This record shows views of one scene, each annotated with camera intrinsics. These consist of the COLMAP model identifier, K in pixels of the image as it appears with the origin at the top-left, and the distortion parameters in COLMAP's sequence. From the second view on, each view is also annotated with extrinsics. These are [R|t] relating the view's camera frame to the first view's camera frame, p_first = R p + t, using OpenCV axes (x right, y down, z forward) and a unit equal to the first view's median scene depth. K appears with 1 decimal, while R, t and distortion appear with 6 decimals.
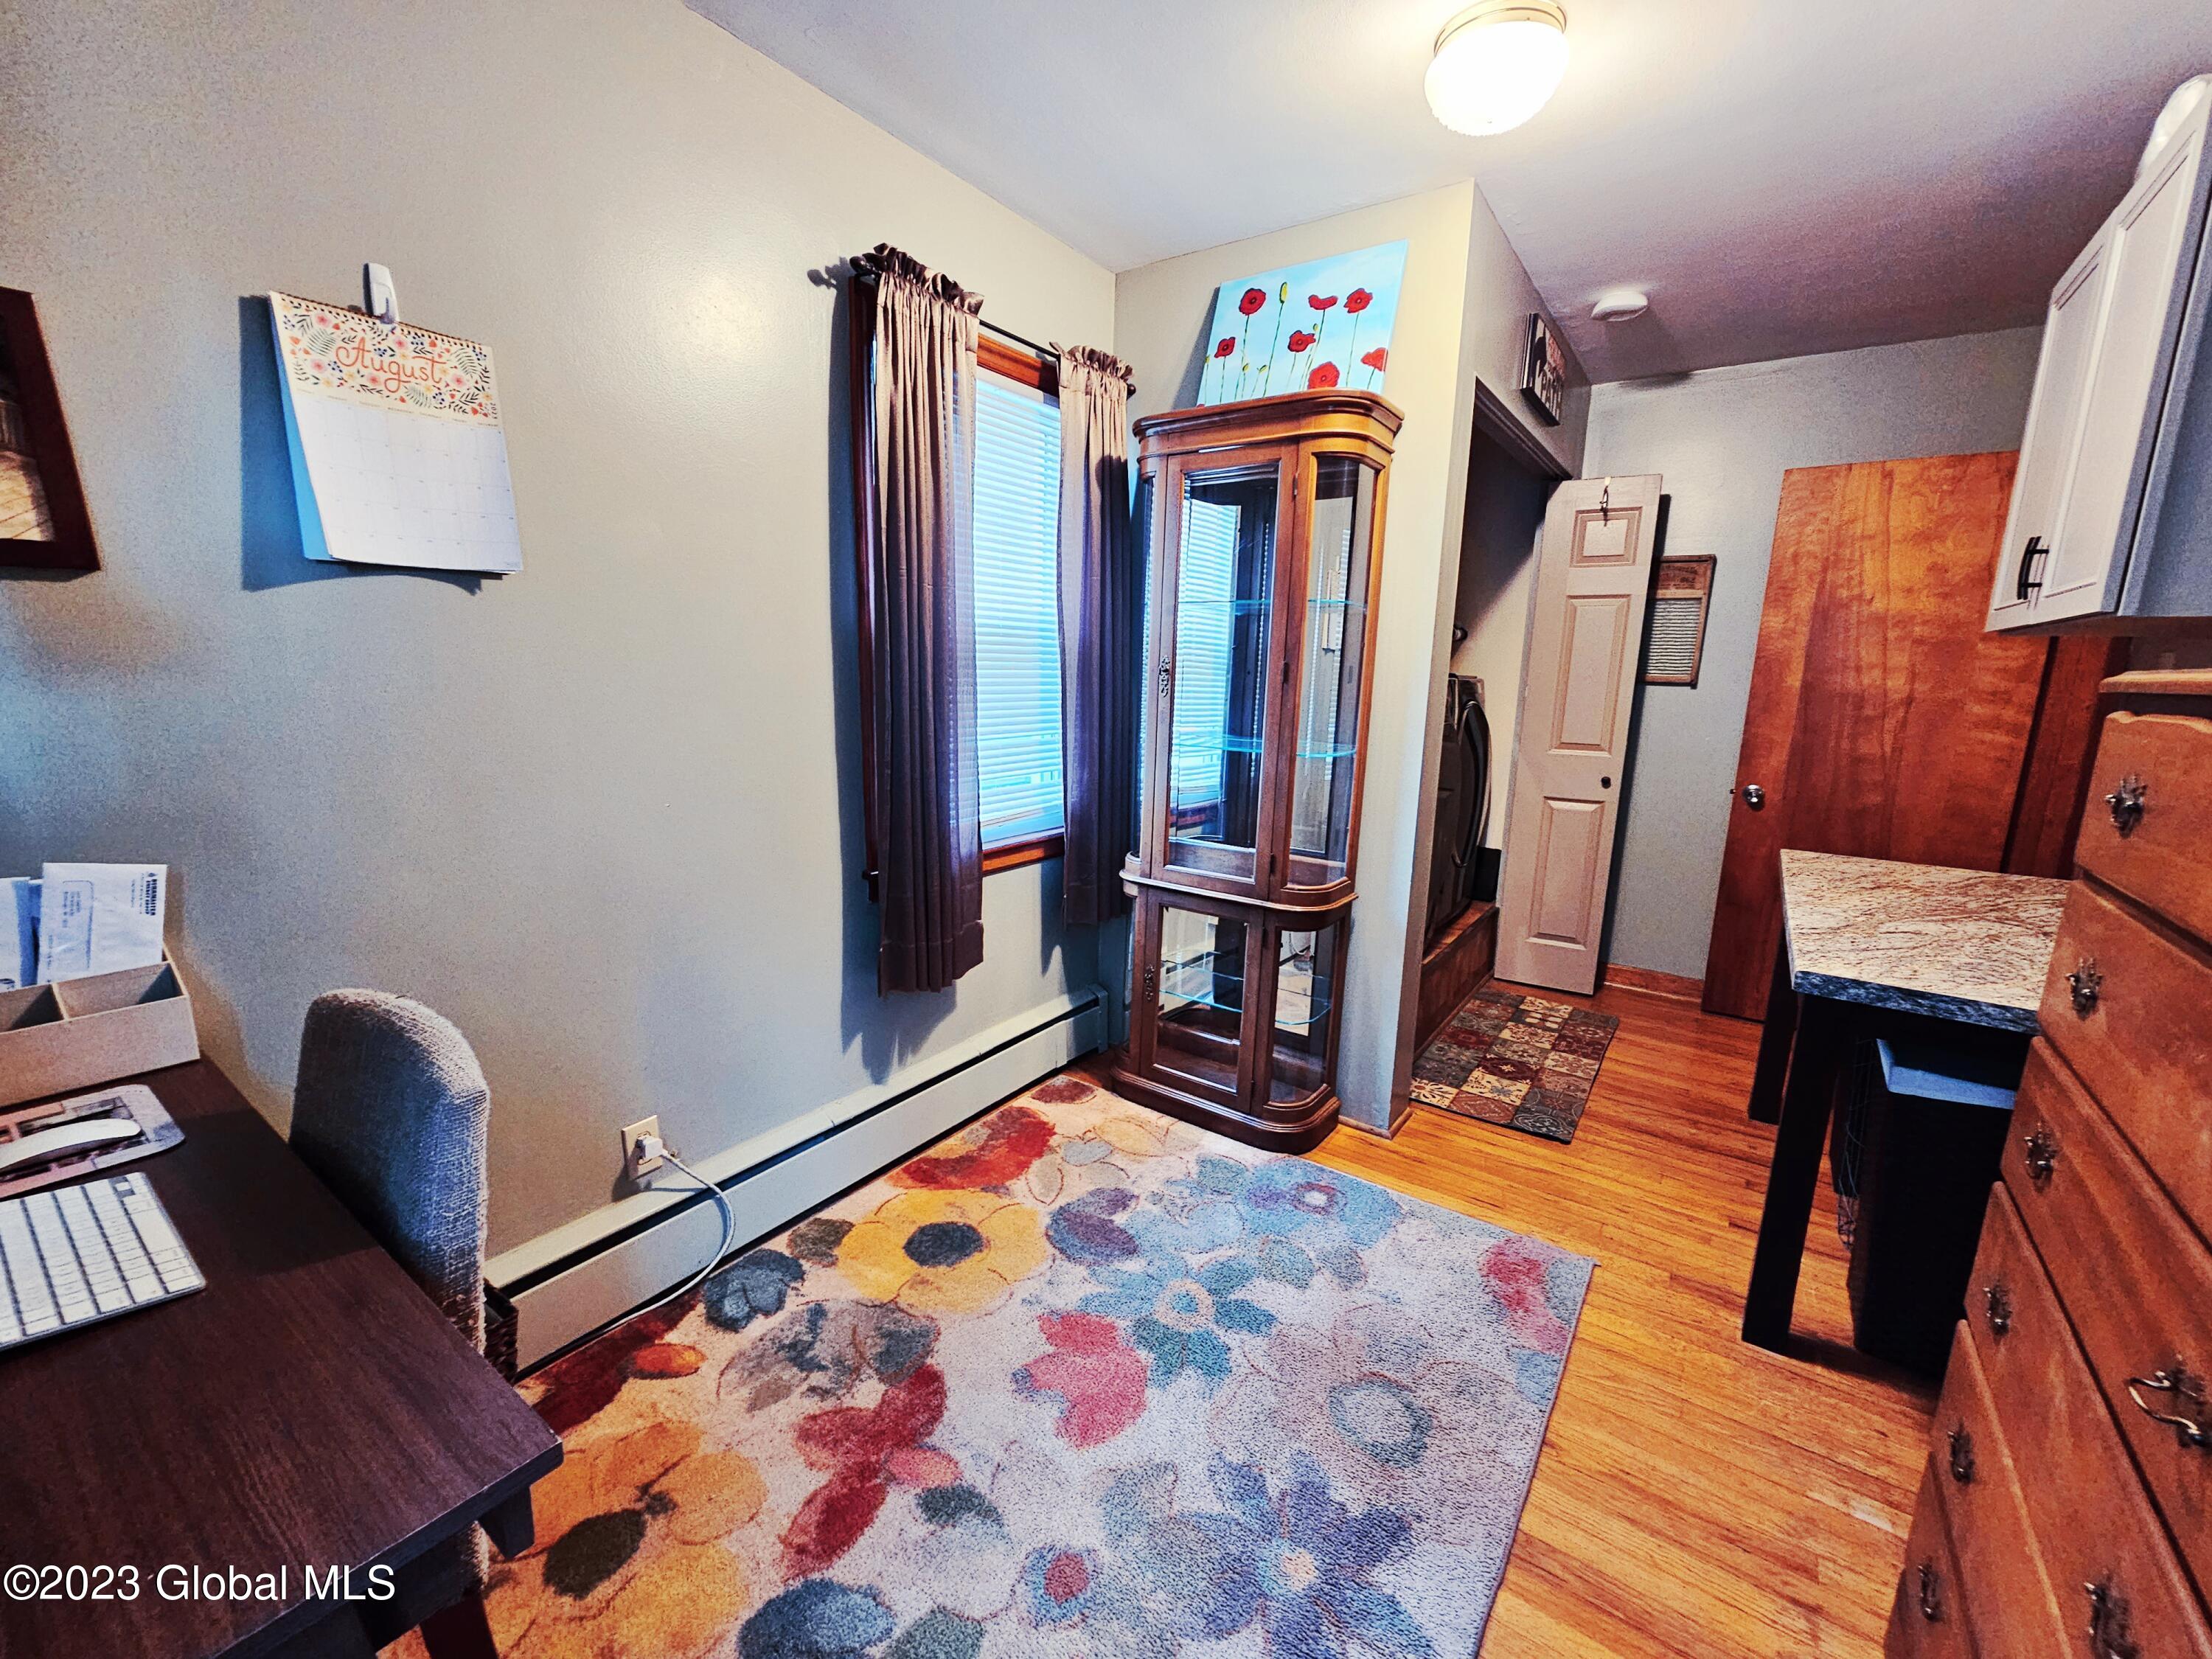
lens RADIAL K [[900.2, 0, 1102.2], [0, 900.2, 847.1], [0, 0, 1]] dist [-0.003159, -0.000353]
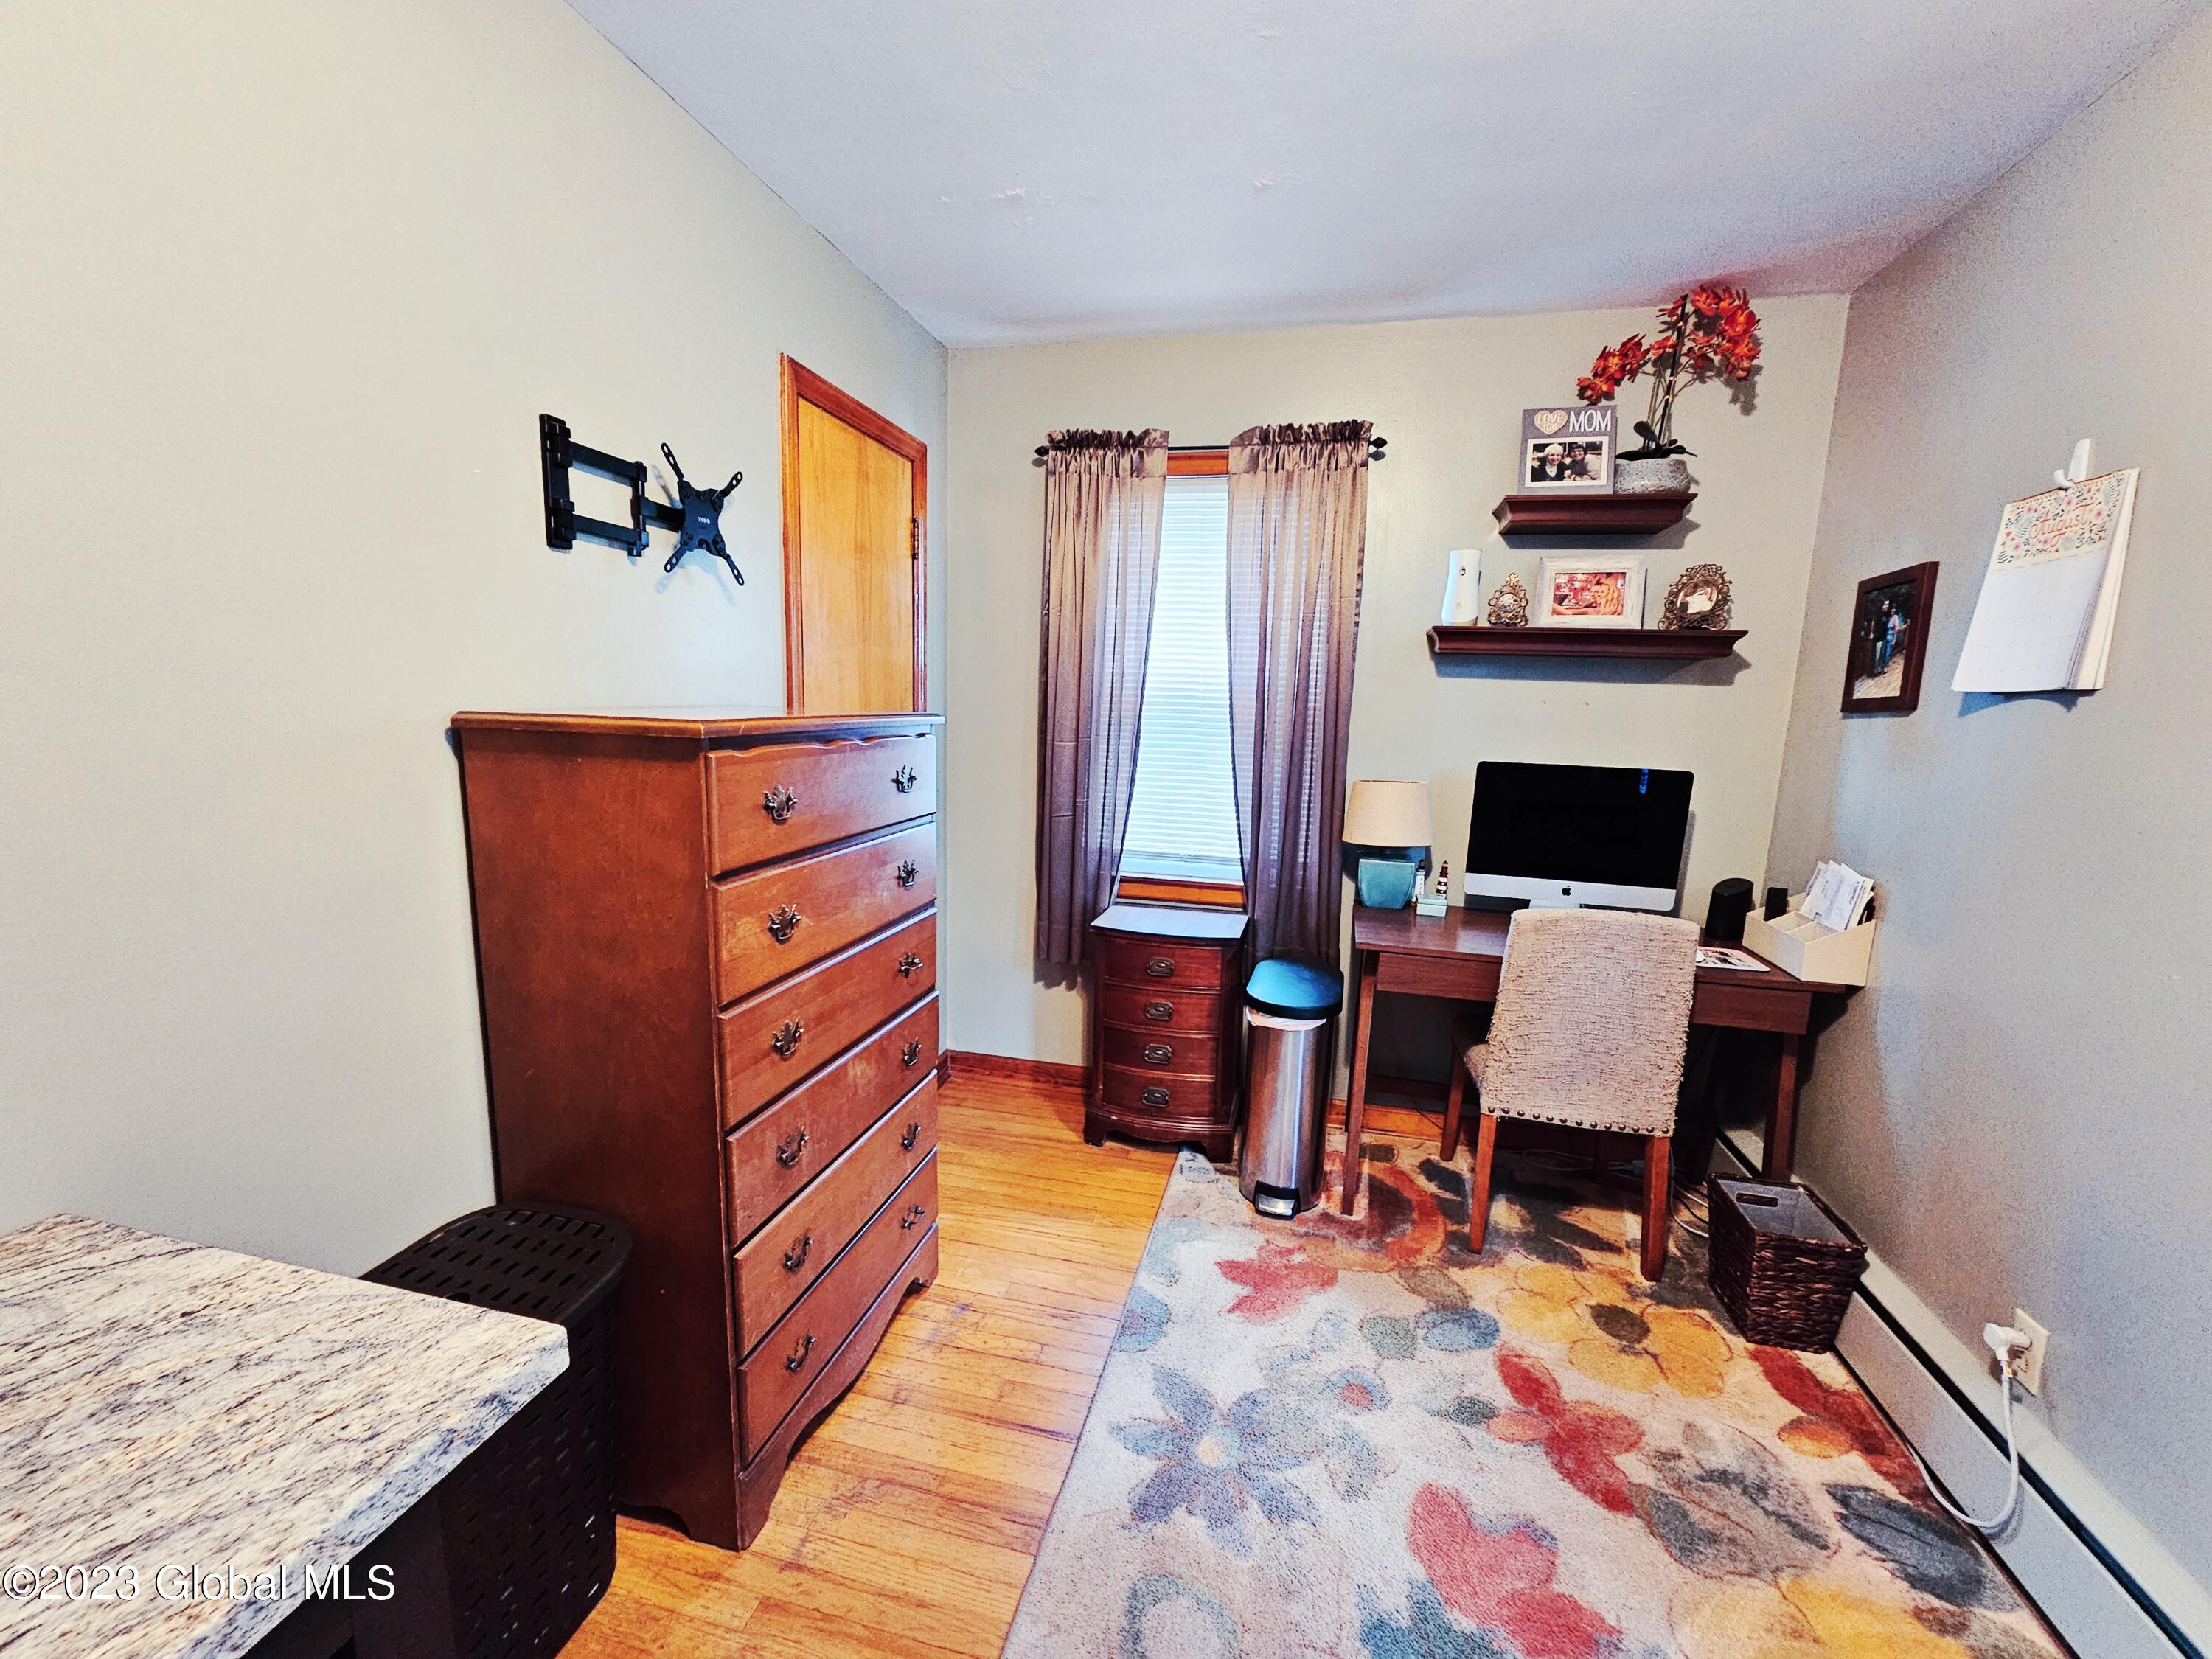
lens RADIAL K [[900.2, 0, 1102.2], [0, 900.2, 847.1], [0, 0, 1]] dist [-0.003159, -0.000353]
pose [[-0.929267, 0.010184, -0.369267, 0.739438], [-0.124051, 0.932968, 0.337907, -0.348228], [0.347956, 0.359814, -0.865714, 1.573282]]
